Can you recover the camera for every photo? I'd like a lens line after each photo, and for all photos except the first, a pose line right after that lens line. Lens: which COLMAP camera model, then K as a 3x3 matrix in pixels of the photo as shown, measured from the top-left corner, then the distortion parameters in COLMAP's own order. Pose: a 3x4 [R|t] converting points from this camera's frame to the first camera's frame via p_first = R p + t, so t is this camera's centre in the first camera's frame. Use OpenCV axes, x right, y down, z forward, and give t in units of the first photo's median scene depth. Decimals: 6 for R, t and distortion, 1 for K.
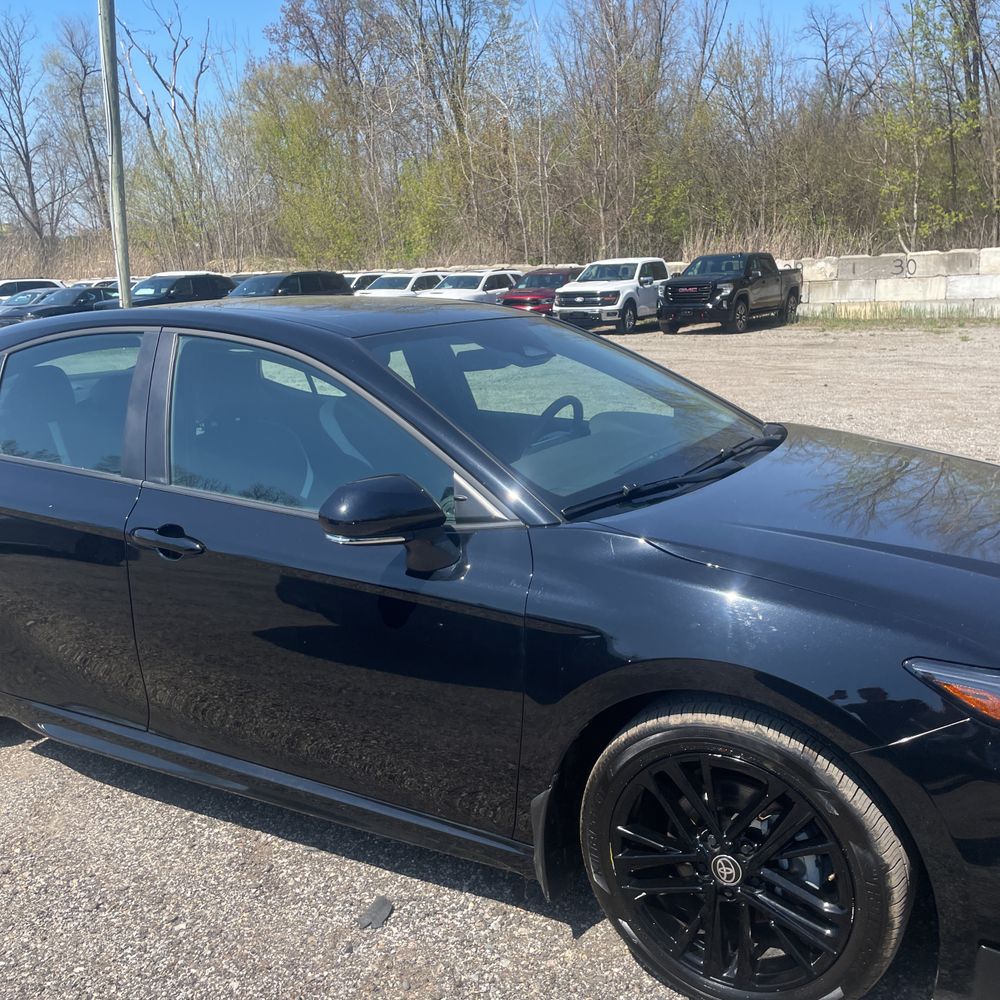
lens RADIAL K [[989.8, 0, 510.8], [0, 989.8, 500.0], [0, 0, 1]] dist [0.068091, -0.108975]
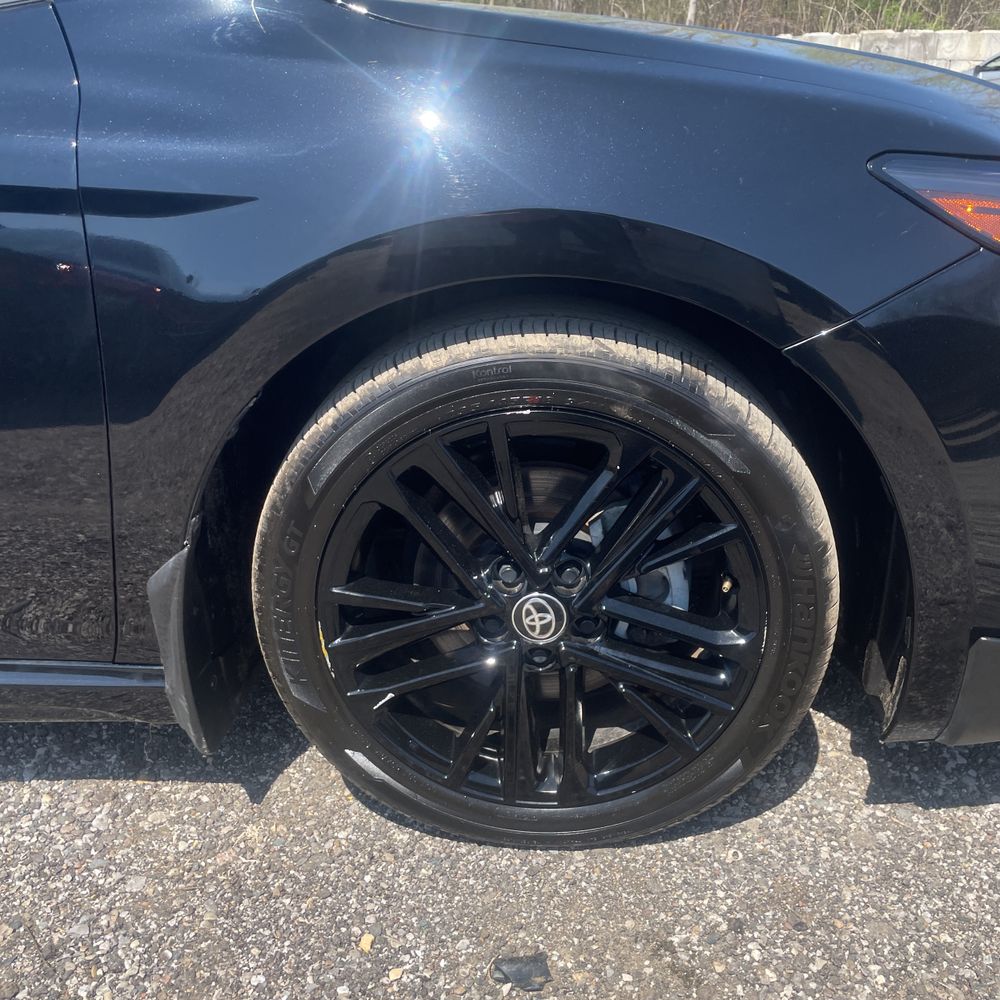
lens RADIAL K [[1024.4, 0, 510.6], [0, 1024.4, 487.5], [0, 0, 1]] dist [0.085279, -0.121981]
pose [[0.895143, -0.146184, 0.421128, -0.030081], [0.075602, 0.980801, 0.179762, 0.177352], [-0.439321, -0.129075, 0.889009, 0.461408]]
